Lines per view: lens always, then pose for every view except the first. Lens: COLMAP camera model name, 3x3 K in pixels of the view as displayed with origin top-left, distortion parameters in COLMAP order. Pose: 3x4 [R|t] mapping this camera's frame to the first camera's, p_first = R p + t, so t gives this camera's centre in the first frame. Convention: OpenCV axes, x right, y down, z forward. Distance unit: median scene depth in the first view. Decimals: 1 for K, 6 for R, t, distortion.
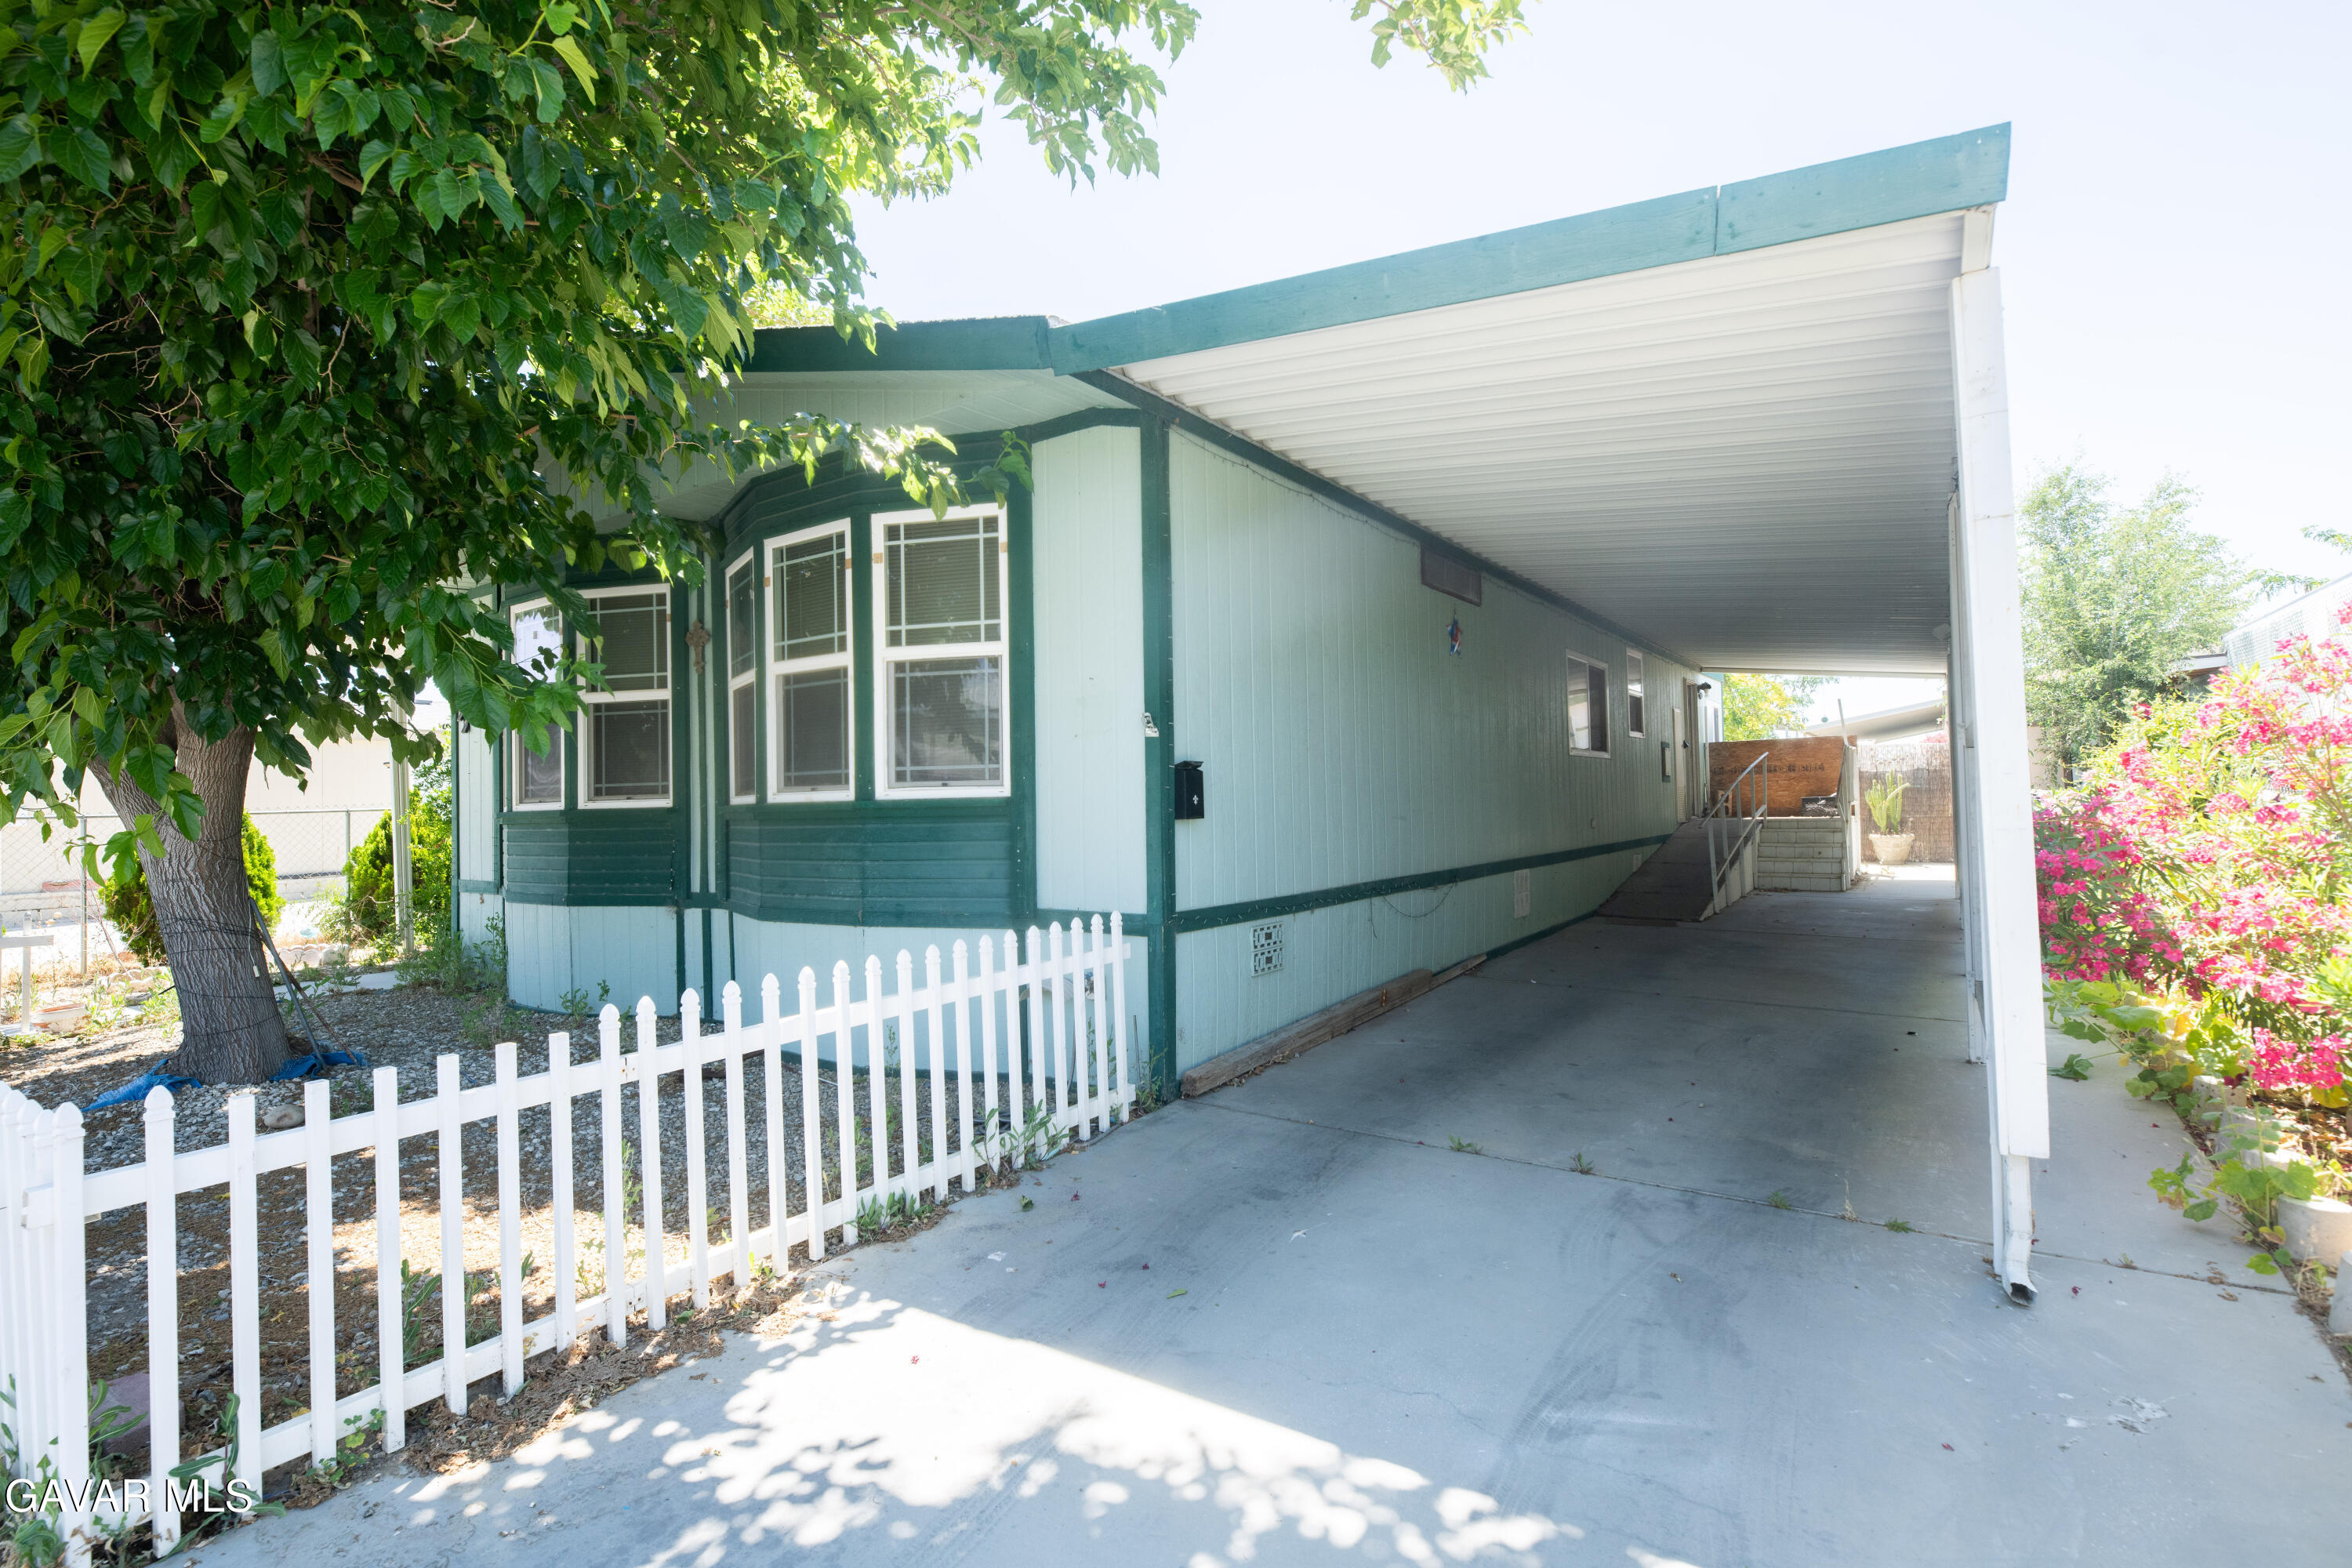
lens RADIAL K [[1120.7, 0, 1166.7], [0, 1120.7, 773.3], [0, 0, 1]] dist [-0.001427, -0.004178]
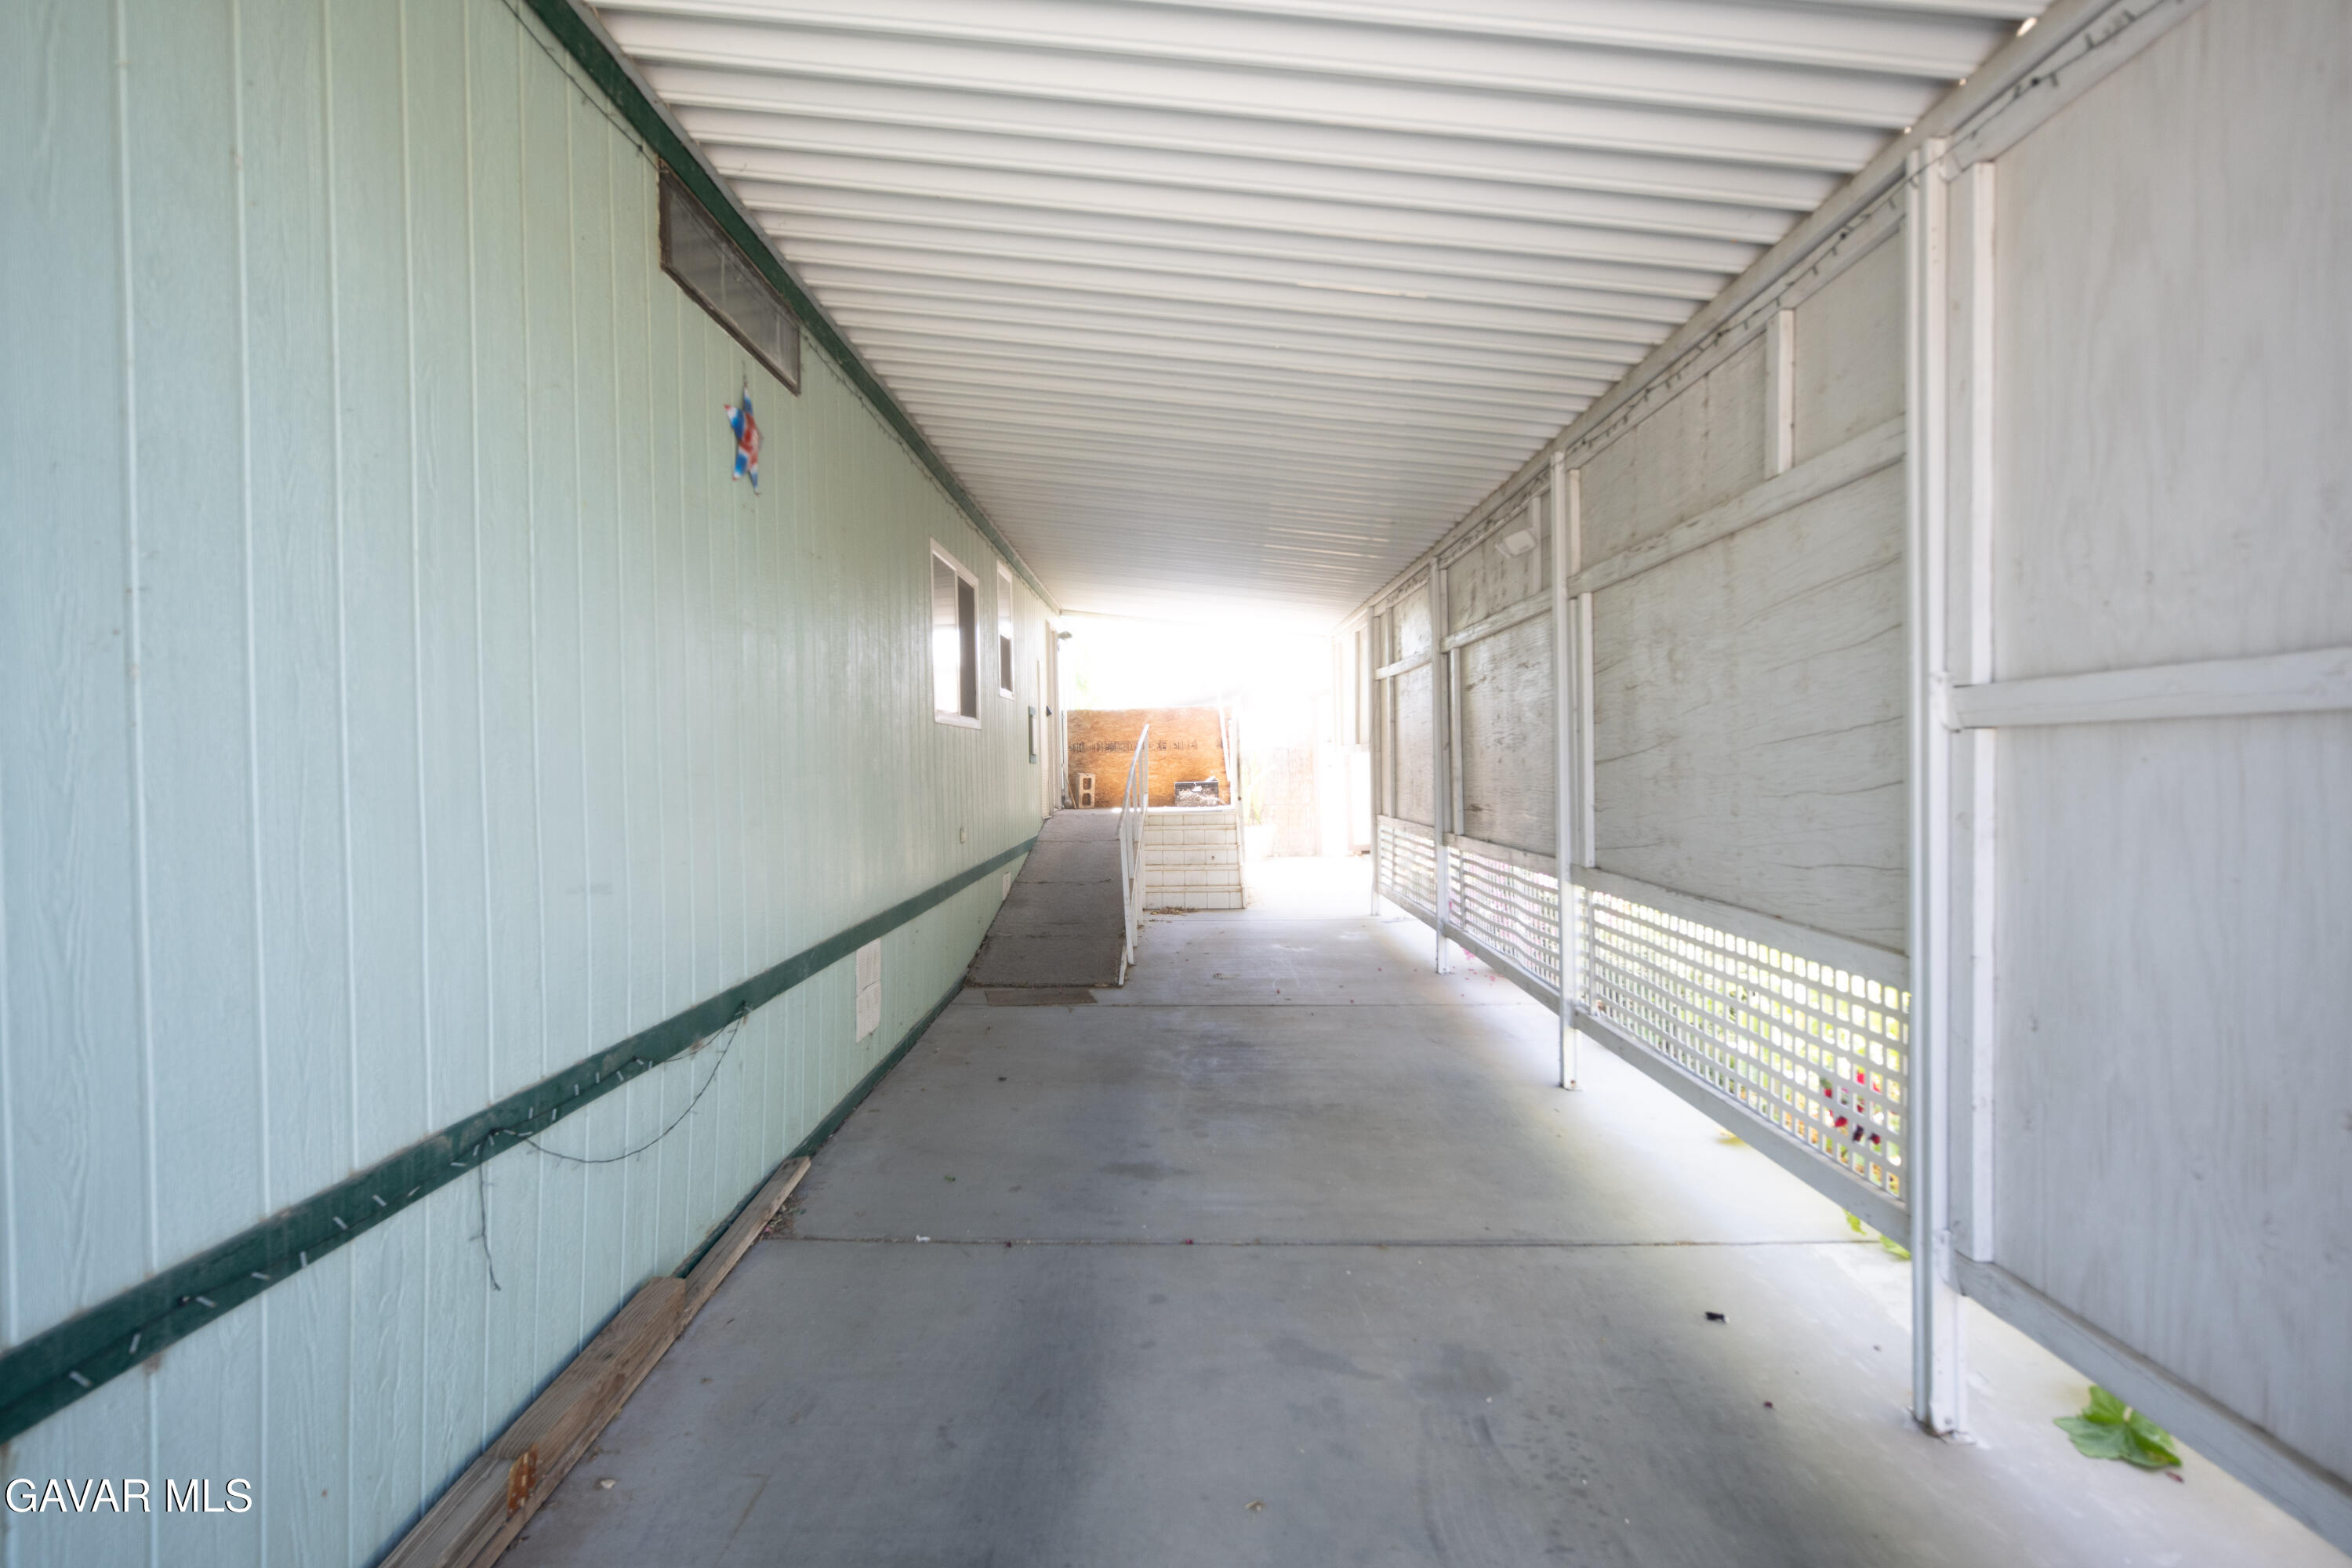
lens RADIAL K [[1237.4, 0, 1170.1], [0, 1237.4, 774.3], [0, 0, 1]] dist [-0.007005, -0.001267]
pose [[0.822319, -0.000533, 0.569026, 0.194702], [-0.014779, 0.999642, 0.022295, -0.011049], [-0.568835, -0.026743, 0.822017, 0.821954]]
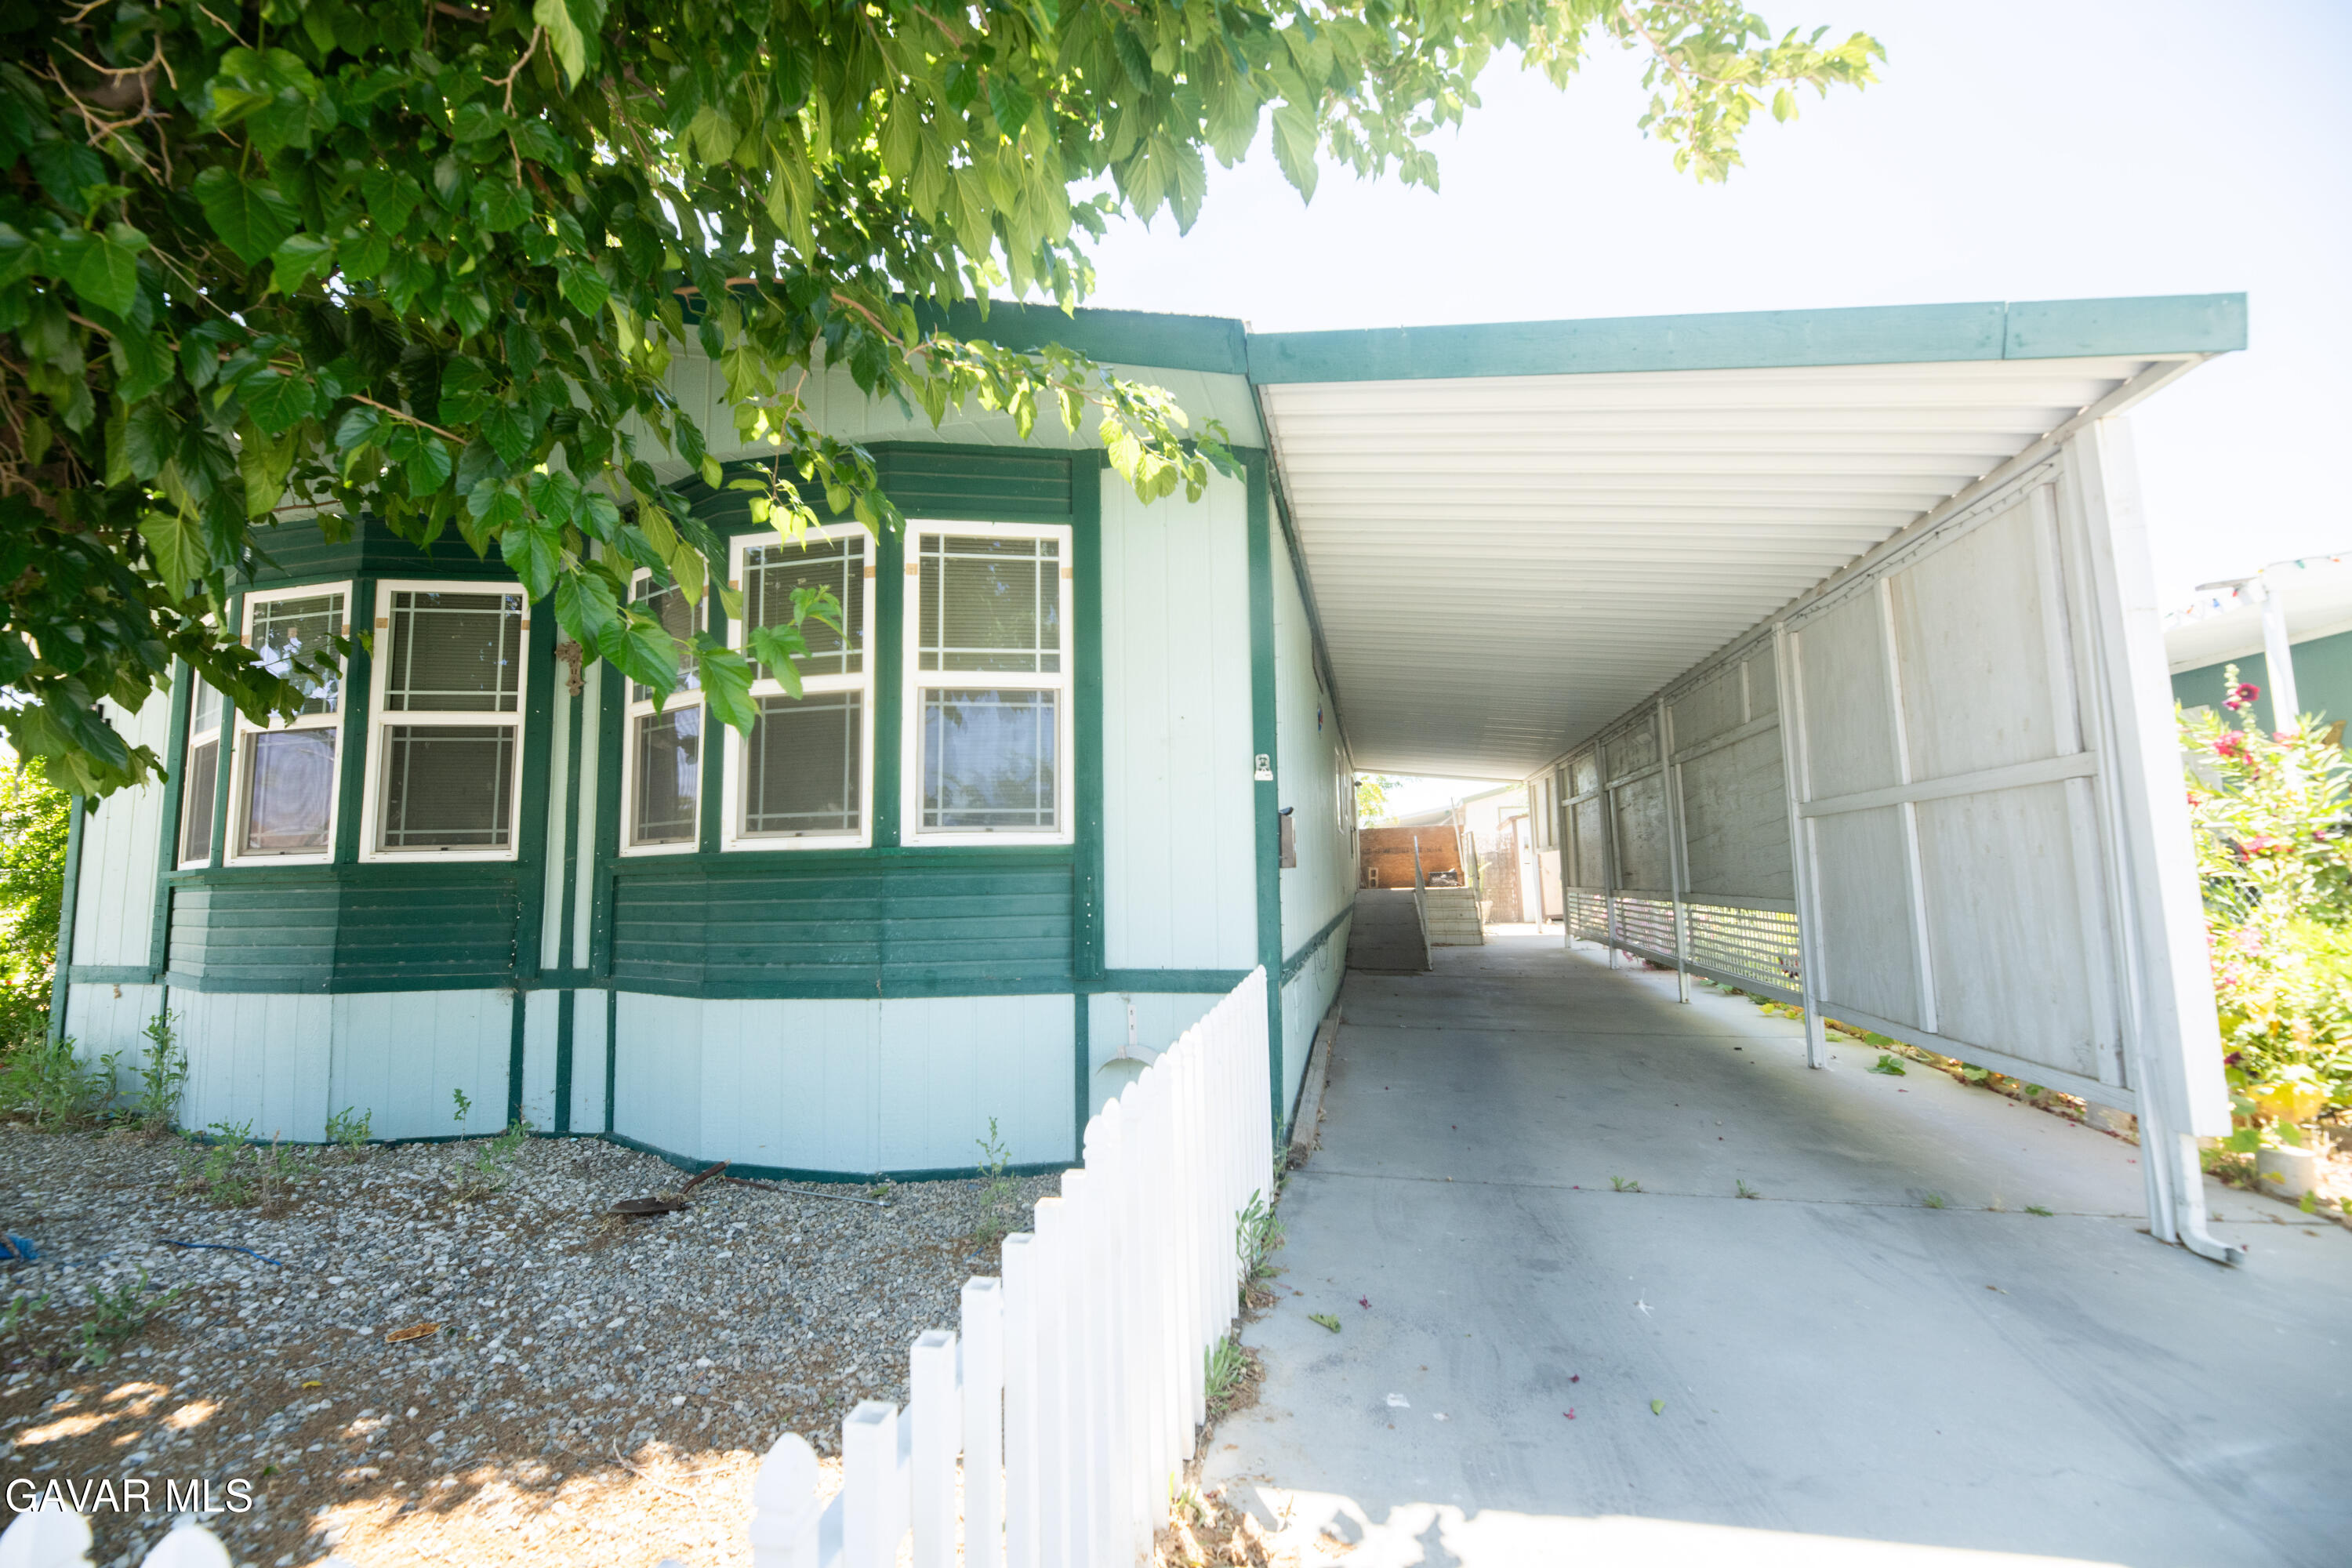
lens RADIAL K [[964.1, 0, 1162.4], [0, 964.1, 770.5], [0, 0, 1]] dist [-0.004512, -0.001834]
pose [[0.921900, 0.046422, 0.384637, -0.410674], [-0.010370, 0.995396, -0.095280, 0.038523], [-0.387289, 0.083850, 0.918137, 0.283628]]
